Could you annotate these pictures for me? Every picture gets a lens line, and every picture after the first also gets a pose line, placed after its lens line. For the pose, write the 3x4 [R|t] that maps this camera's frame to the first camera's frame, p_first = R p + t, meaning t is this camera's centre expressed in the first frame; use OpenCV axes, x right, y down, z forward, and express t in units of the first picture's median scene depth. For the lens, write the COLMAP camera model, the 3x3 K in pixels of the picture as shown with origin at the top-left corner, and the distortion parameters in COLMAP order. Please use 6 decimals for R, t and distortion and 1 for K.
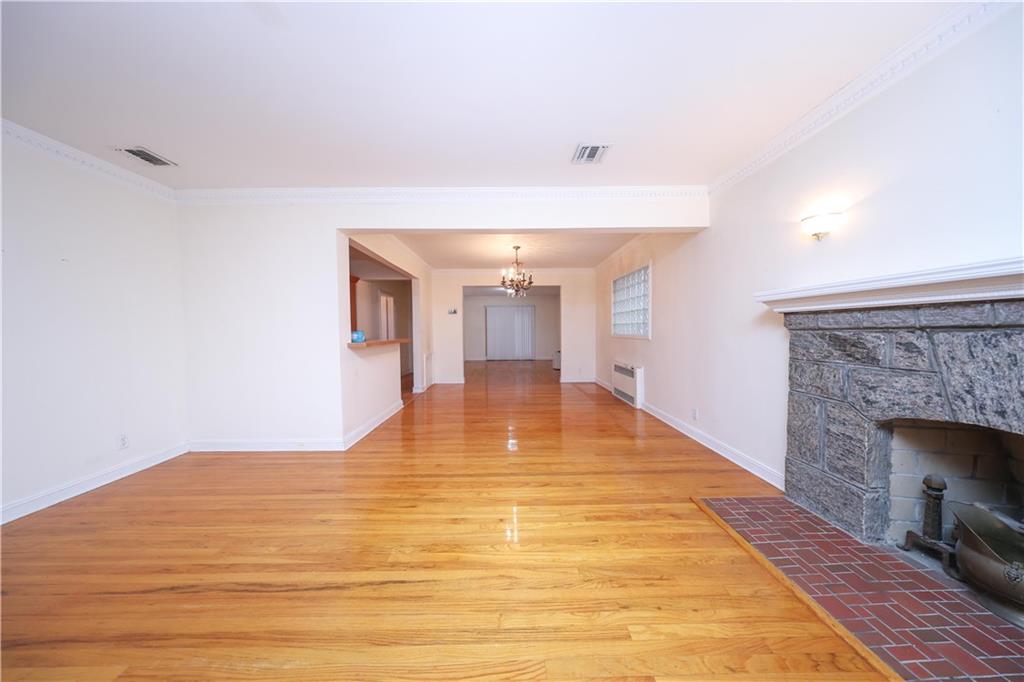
lens RADIAL K [[297.4, 0, 510.0], [0, 297.4, 340.1], [0, 0, 1]] dist [-0.000810, -0.000006]
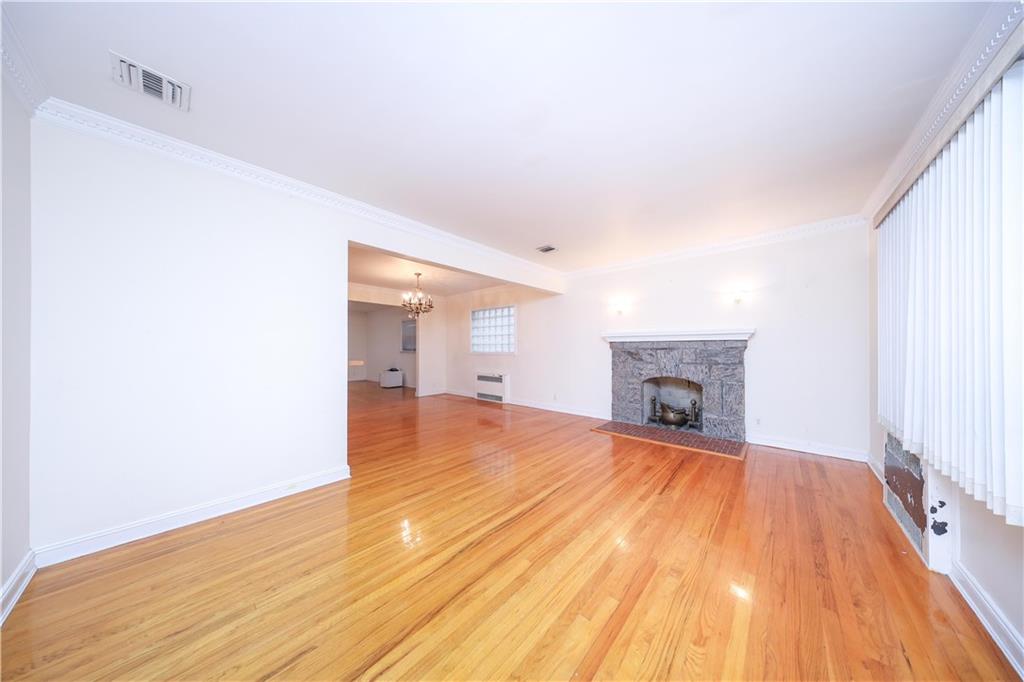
lens RADIAL K [[297.4, 0, 518.6], [0, 297.4, 346.1], [0, 0, 1]] dist [-0.000810, -0.000006]
pose [[0.670108, 0.012065, 0.742166, -1.533150], [0.020820, 0.999169, -0.035041, 0.010553], [-0.741972, 0.038933, 0.669300, -0.048274]]
